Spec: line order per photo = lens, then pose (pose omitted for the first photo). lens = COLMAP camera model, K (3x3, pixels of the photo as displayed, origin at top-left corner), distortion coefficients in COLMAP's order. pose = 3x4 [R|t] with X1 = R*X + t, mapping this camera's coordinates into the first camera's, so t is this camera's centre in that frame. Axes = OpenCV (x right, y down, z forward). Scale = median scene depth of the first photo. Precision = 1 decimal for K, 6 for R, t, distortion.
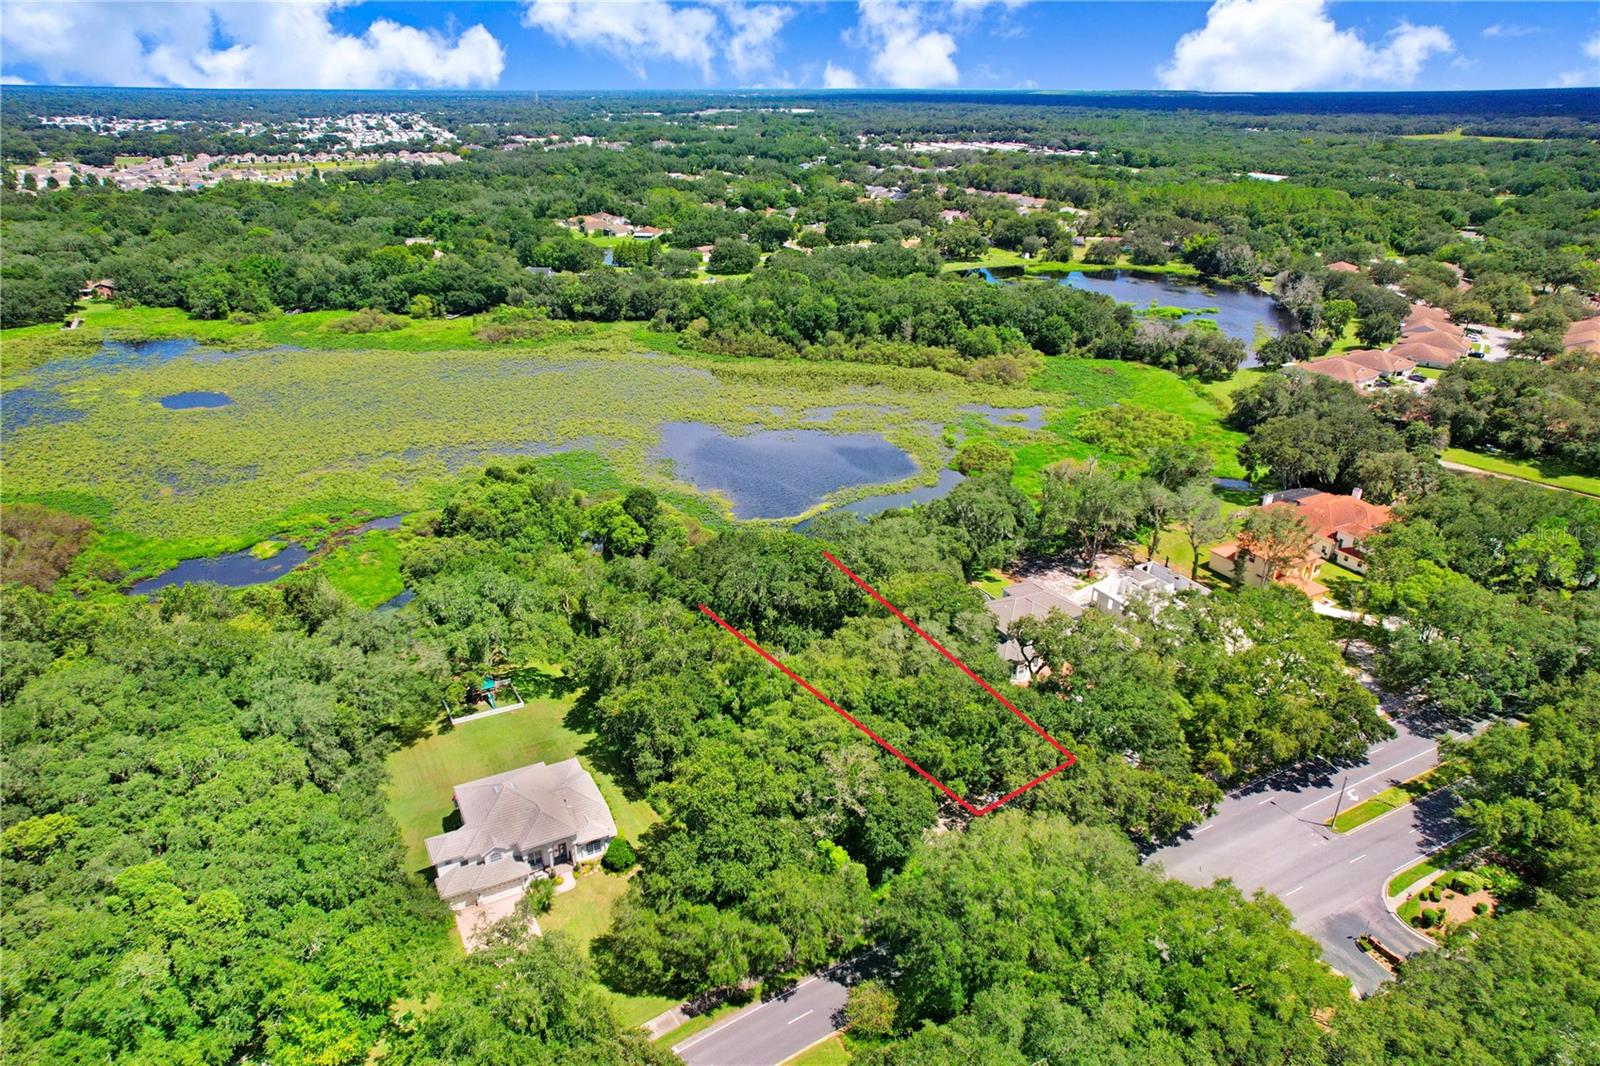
lens RADIAL K [[1035.5, 0, 803.4], [0, 1035.5, 535.4], [0, 0, 1]] dist [-0.031944, 0.030716]
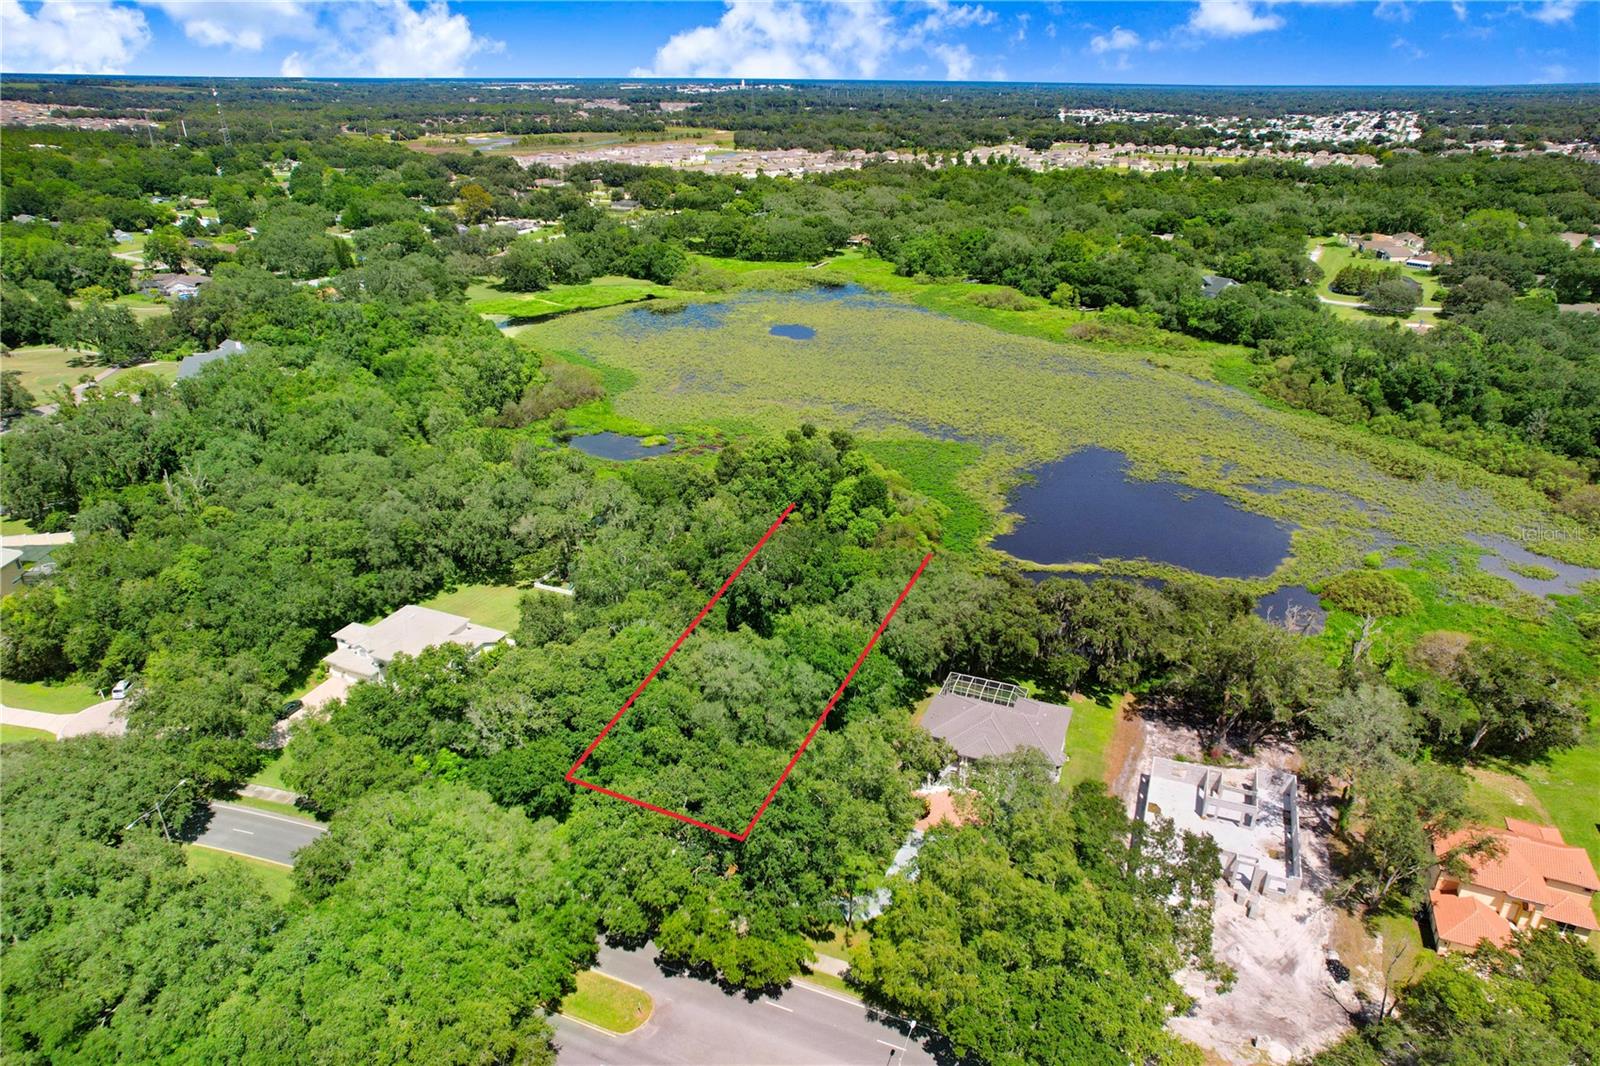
lens RADIAL K [[1035.5, 0, 790.5], [0, 1035.5, 528.6], [0, 0, 1]] dist [-0.031944, 0.030716]
pose [[0.625787, 0.314019, -0.713990, 0.308701], [-0.315486, 0.939062, 0.136496, -0.064453], [0.713343, 0.139836, 0.686722, 0.145438]]
